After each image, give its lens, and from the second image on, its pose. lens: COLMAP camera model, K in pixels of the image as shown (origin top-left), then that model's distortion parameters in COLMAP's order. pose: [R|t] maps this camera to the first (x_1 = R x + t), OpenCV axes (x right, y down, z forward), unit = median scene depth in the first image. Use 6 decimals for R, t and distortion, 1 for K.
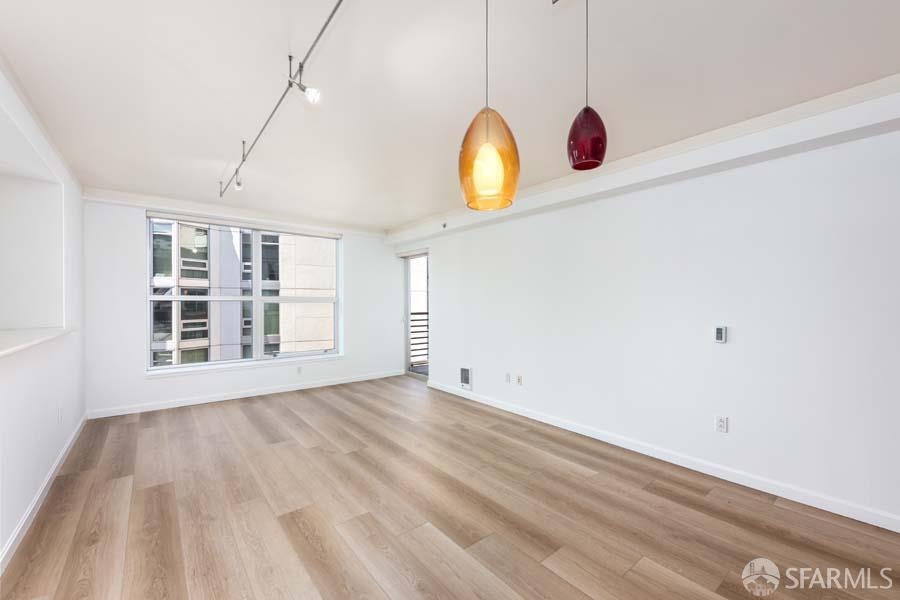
lens RADIAL K [[361.6, 0, 449.1], [0, 361.6, 305.0], [0, 0, 1]] dist [0.000086, -0.000149]
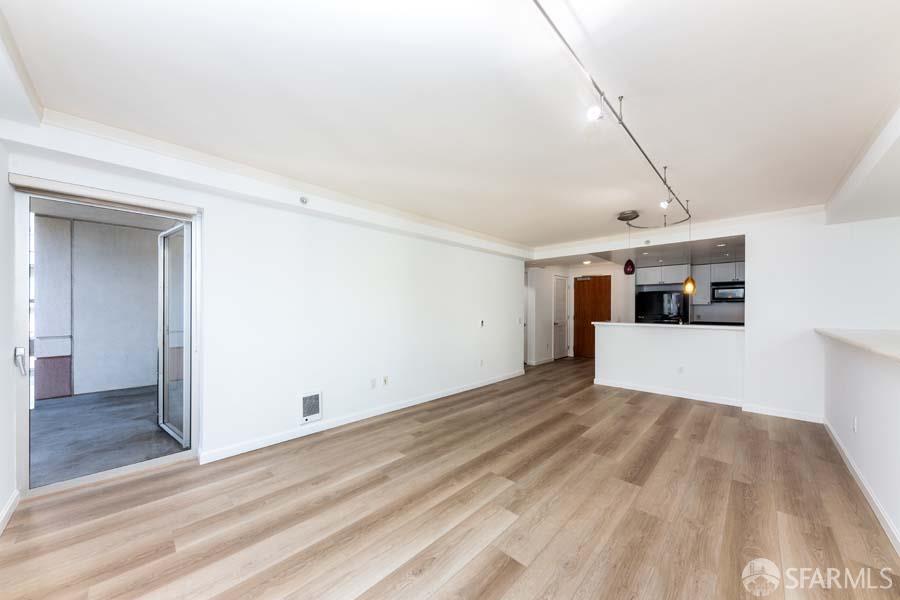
lens RADIAL K [[309.0, 0, 448.8], [0, 309.0, 307.7], [0, 0, 1]] dist [0.000395, -0.000060]
pose [[-0.113322, 0.002613, 0.993555, -0.950622], [0.003414, 0.999992, -0.002241, -0.011523], [-0.993552, 0.003138, -0.113330, 1.163202]]
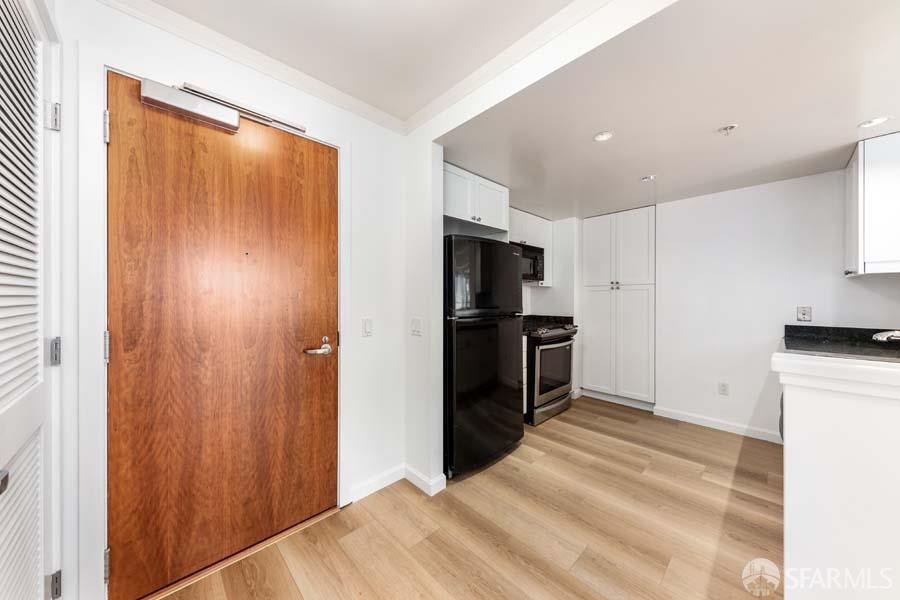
lens RADIAL K [[321.4, 0, 446.7], [0, 321.4, 297.6], [0, 0, 1]] dist [0.025365, -0.000009]
pose [[-0.996214, -0.000403, -0.086937, 1.157353], [-0.000903, 0.999983, 0.005718, 0.006815], [0.086933, 0.005775, -0.996197, 0.249194]]
